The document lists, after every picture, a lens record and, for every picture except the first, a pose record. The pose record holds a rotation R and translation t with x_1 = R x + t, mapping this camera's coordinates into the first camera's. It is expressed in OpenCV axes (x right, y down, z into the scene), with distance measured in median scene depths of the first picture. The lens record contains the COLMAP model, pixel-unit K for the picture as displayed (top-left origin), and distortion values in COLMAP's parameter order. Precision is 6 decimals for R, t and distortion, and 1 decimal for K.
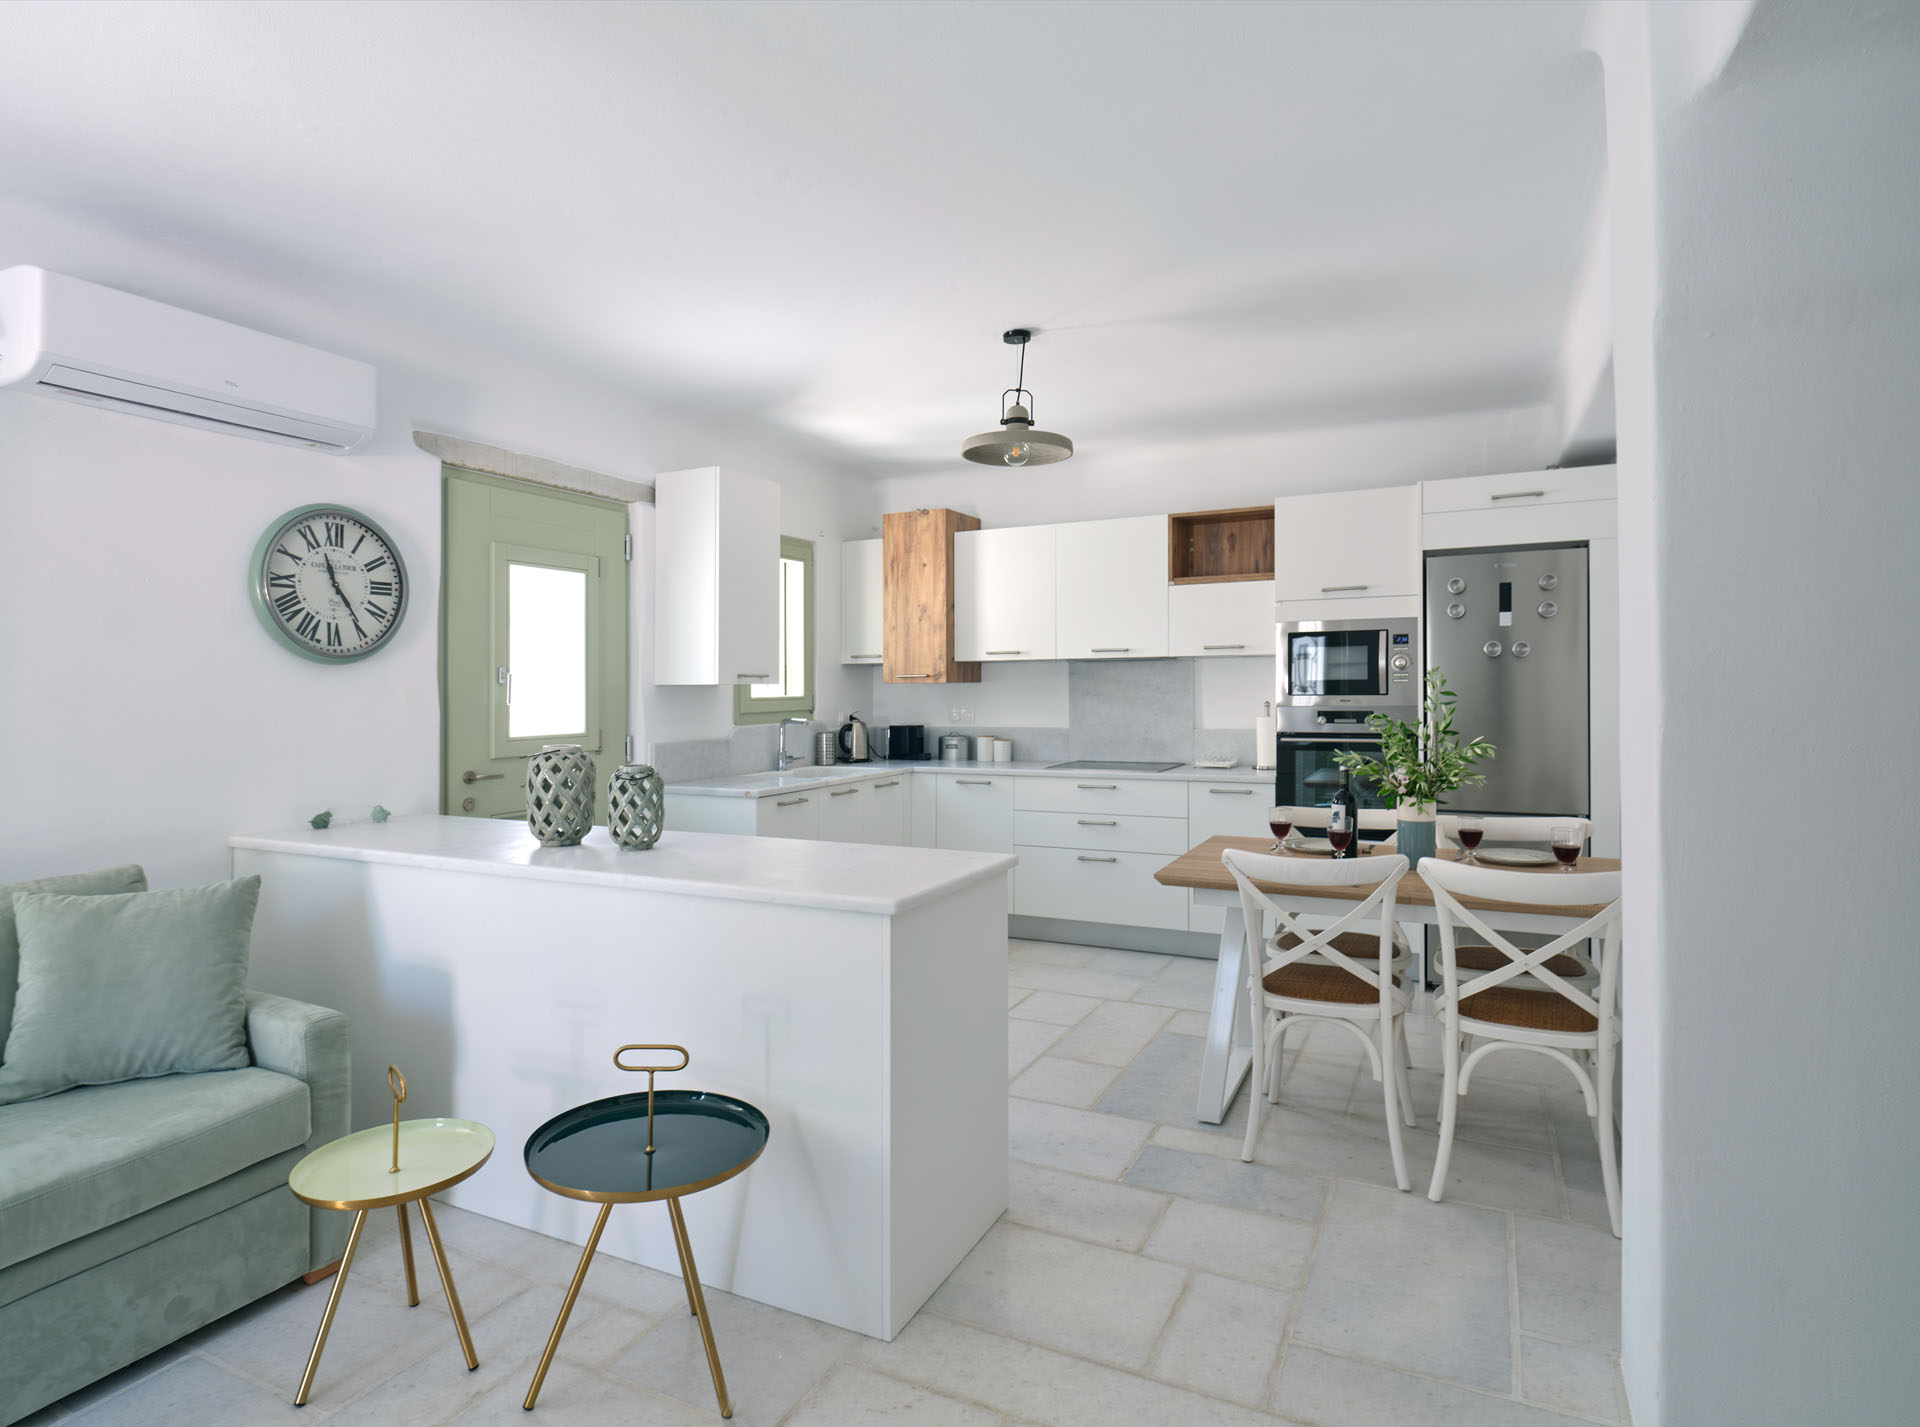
lens RADIAL K [[1039.9, 0, 957.8], [0, 1039.9, 681.2], [0, 0, 1]] dist [0.002029, -0.000173]
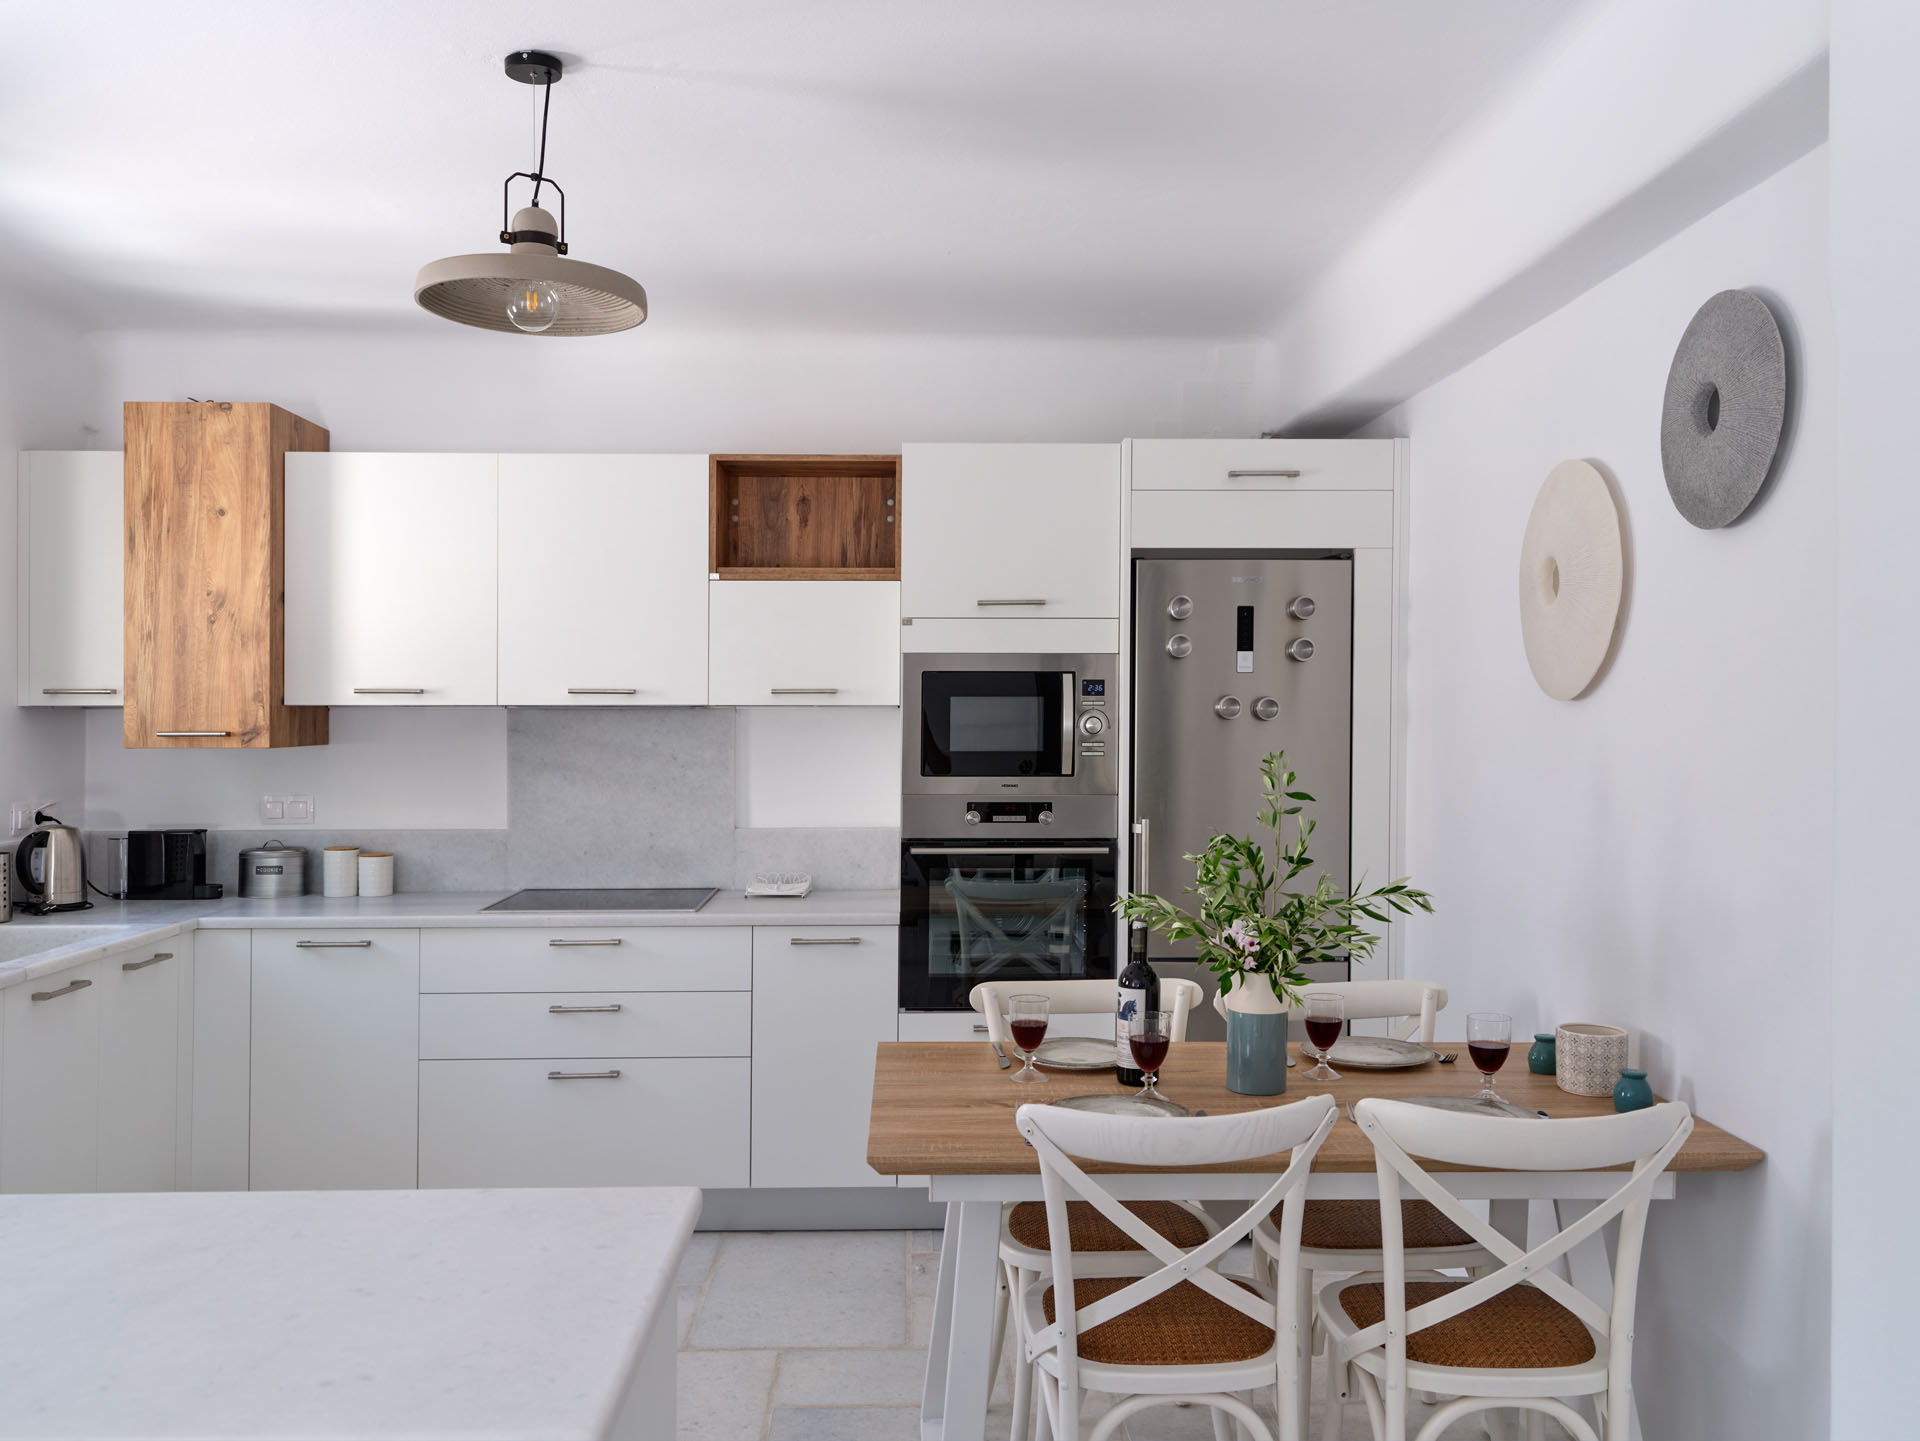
lens RADIAL K [[1584.9, 0, 958.1], [0, 1584.9, 733.2], [0, 0, 1]] dist [0.007118, 0.000362]
pose [[0.882797, 0.005641, 0.469722, -0.079581], [-0.012321, 0.999862, 0.011149, -0.018898], [-0.469594, -0.015630, 0.882744, 0.163712]]
